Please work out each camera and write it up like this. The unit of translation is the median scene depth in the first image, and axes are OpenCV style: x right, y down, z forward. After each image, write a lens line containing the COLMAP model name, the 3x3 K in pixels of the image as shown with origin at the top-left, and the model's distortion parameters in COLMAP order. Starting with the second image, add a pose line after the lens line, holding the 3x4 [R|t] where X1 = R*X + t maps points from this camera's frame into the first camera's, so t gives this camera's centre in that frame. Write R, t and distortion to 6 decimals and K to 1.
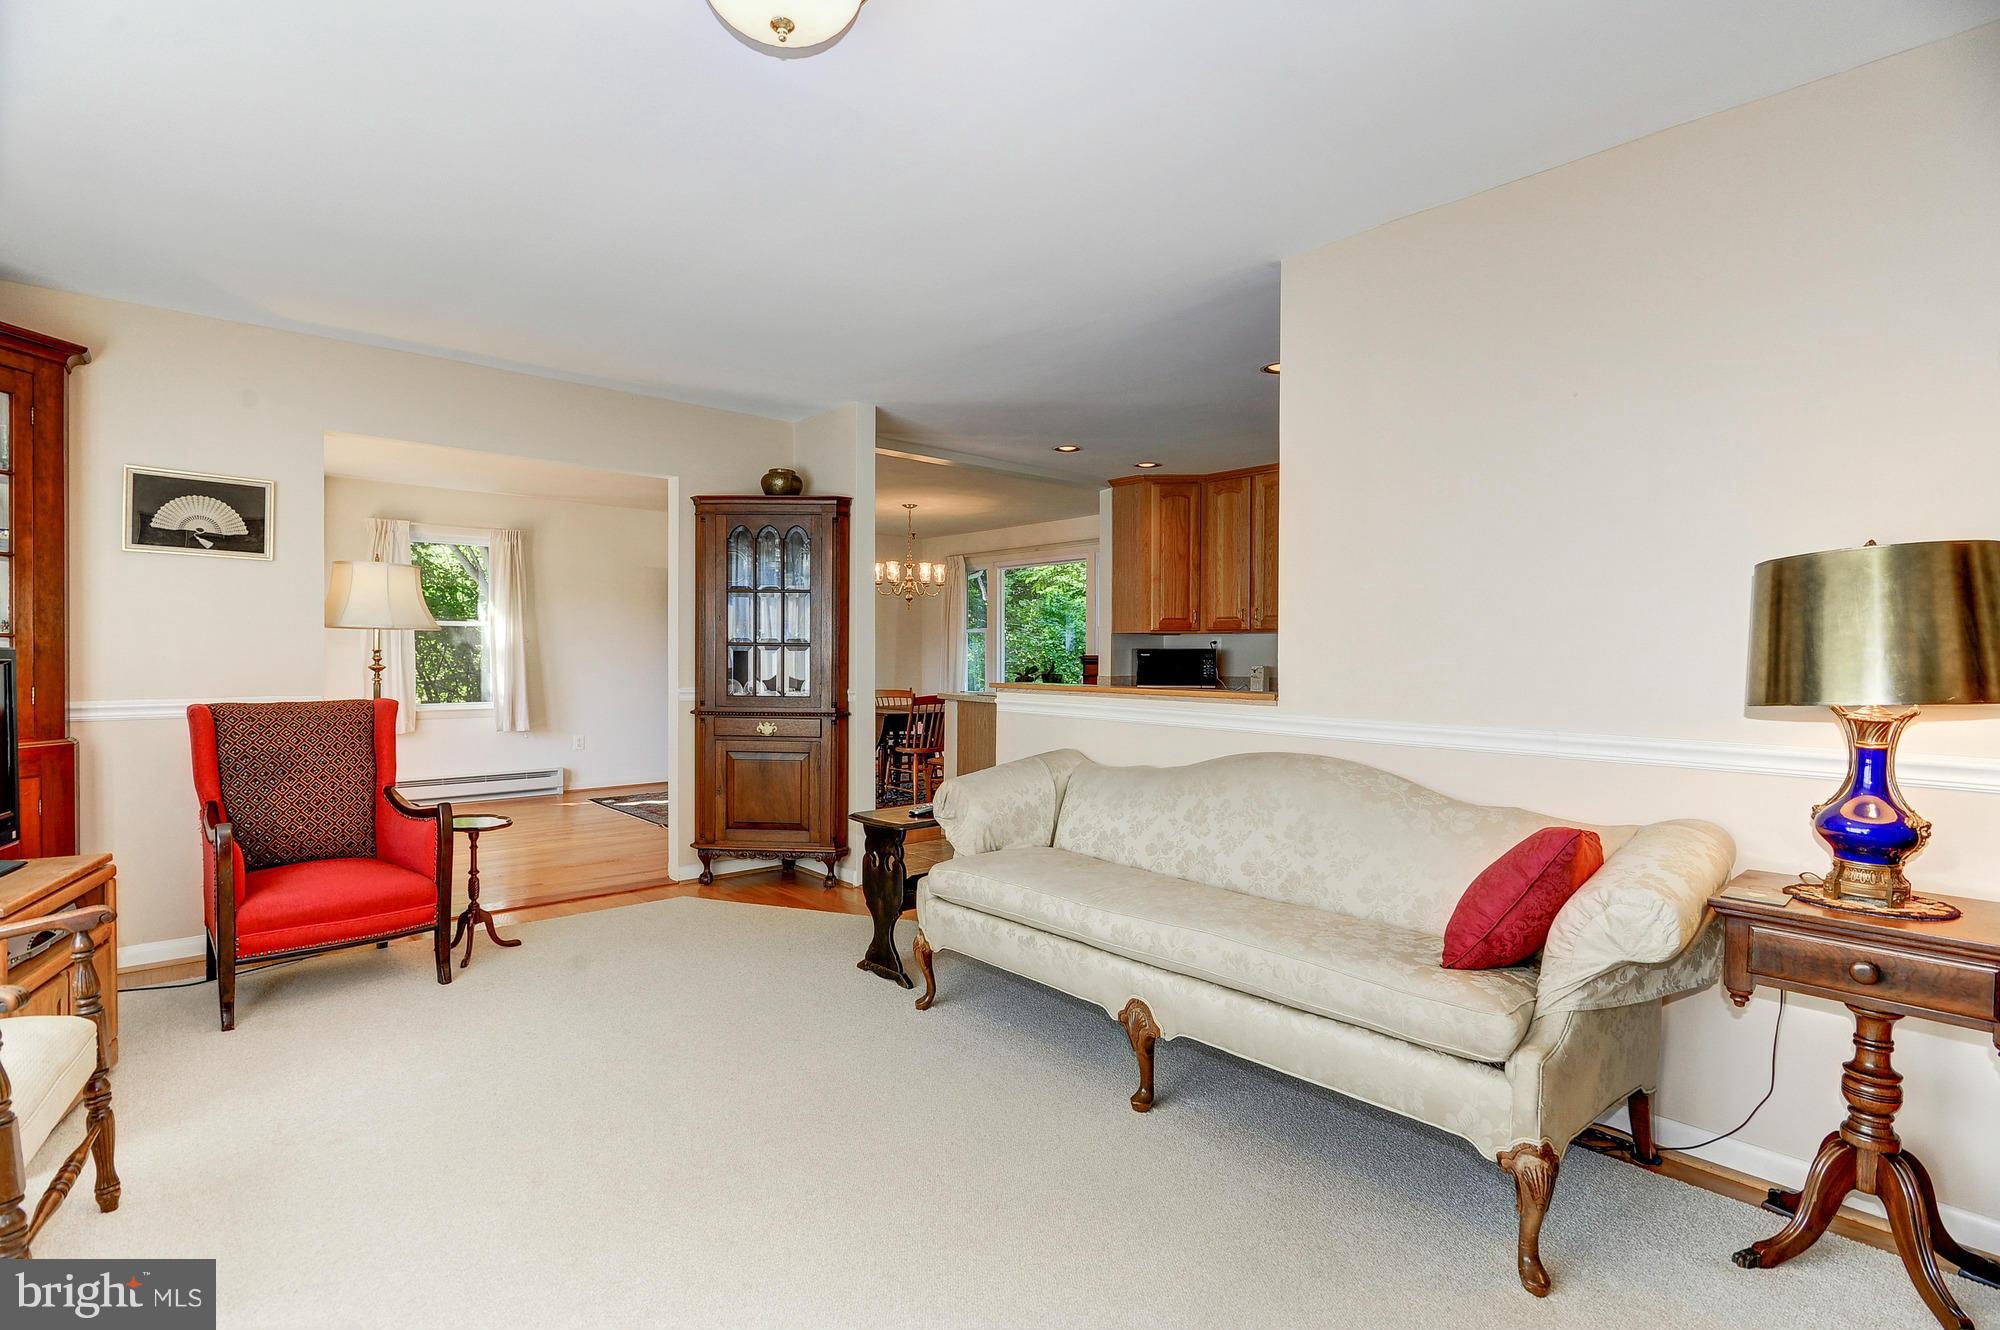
lens RADIAL K [[963.1, 0, 991.3], [0, 963.1, 666.3], [0, 0, 1]] dist [-0.000613, 0.000272]
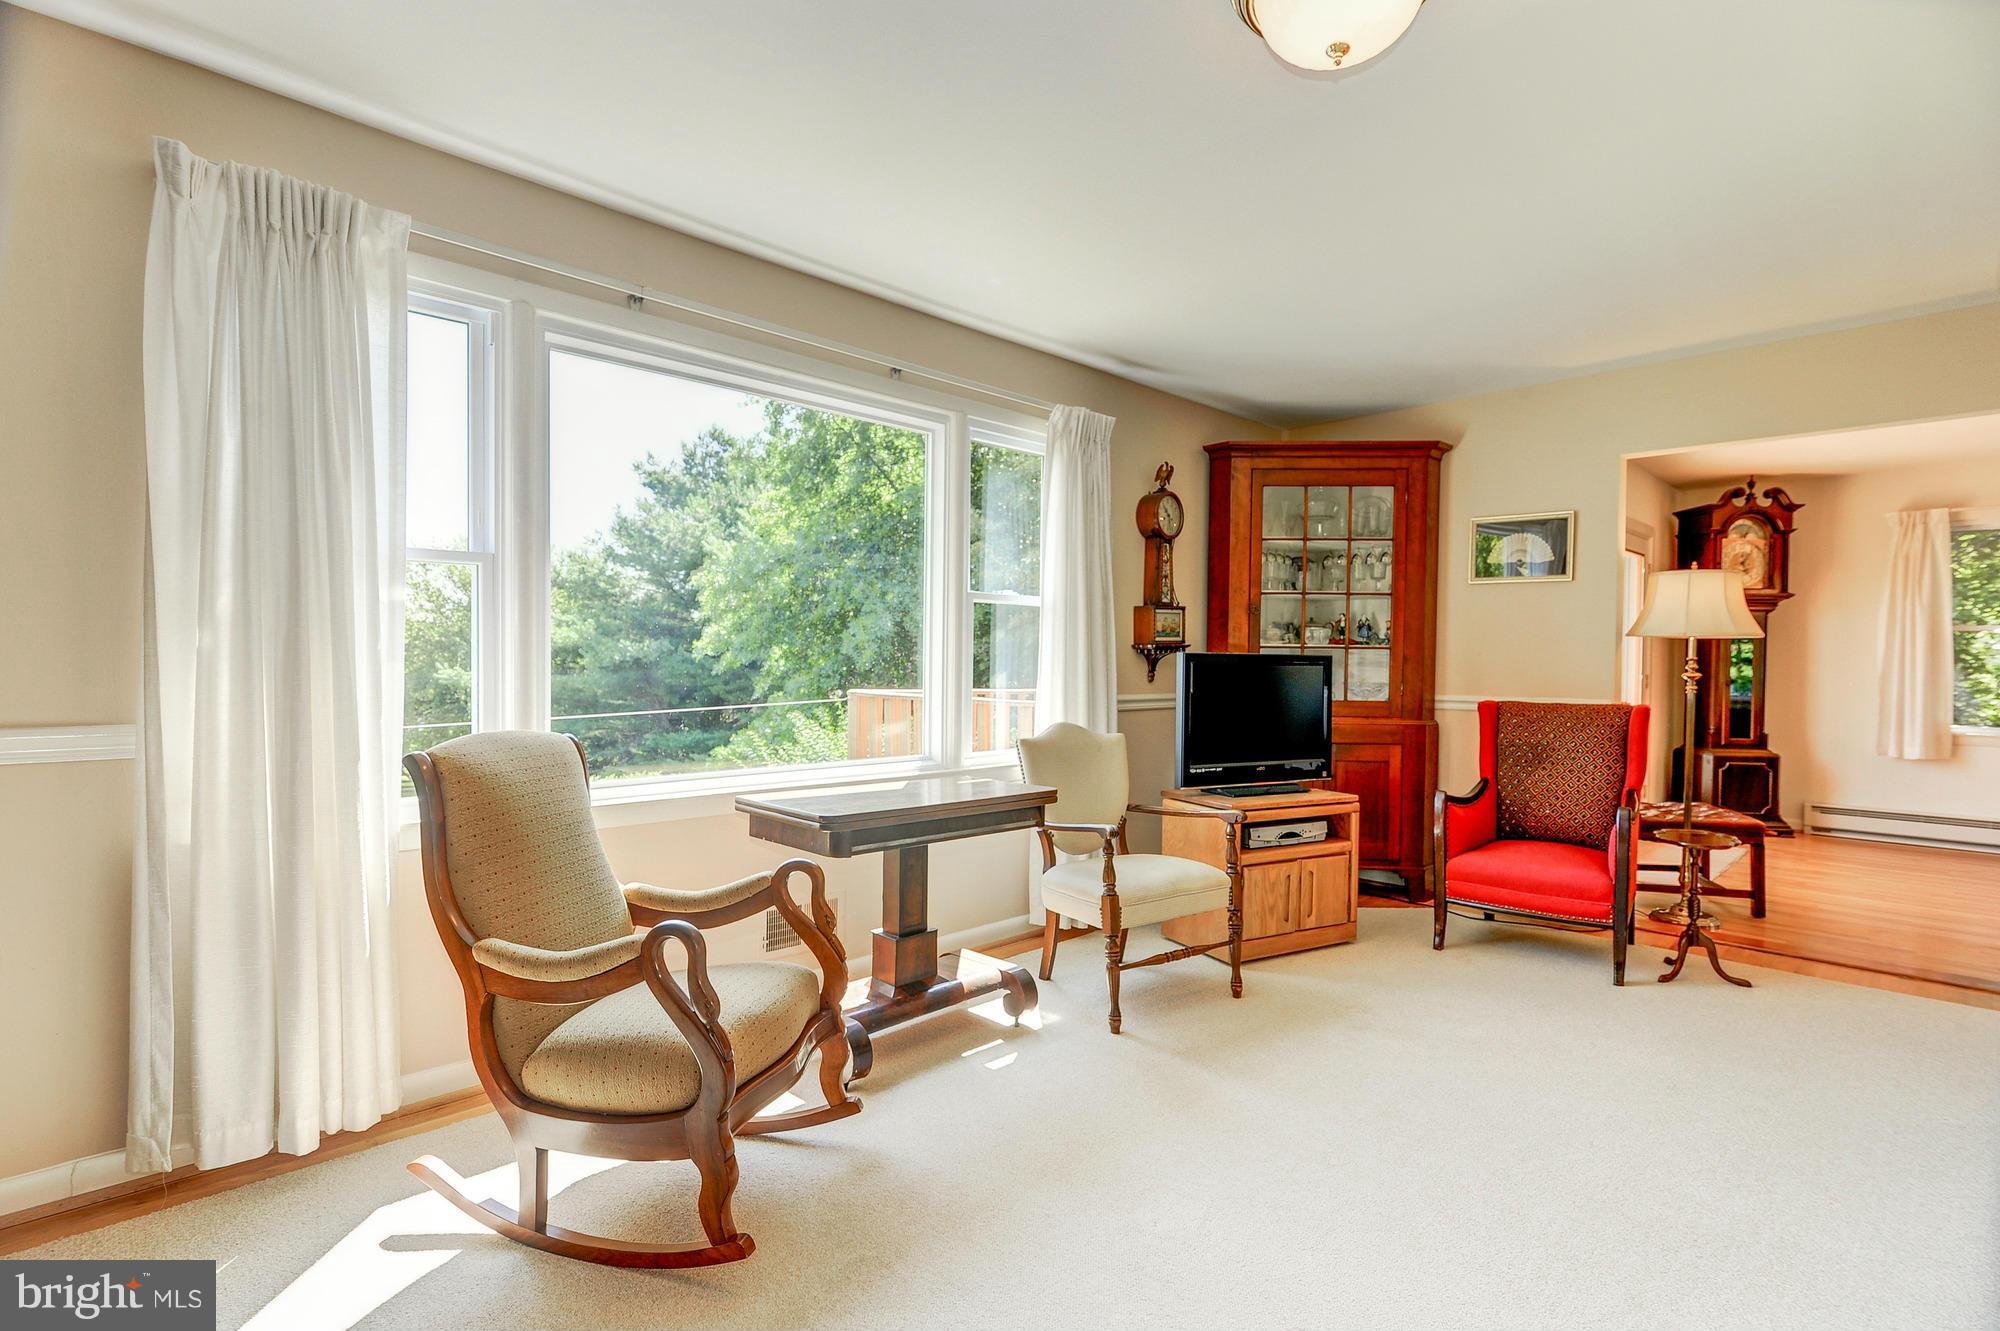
lens RADIAL K [[963.1, 0, 991.3], [0, 963.1, 666.8], [0, 0, 1]] dist [-0.000613, 0.000272]
pose [[0.078181, 0.007232, -0.996913, 0.381504], [-0.022098, 0.999741, 0.005520, 0.002208], [0.996694, 0.021599, 0.078321, 0.243207]]
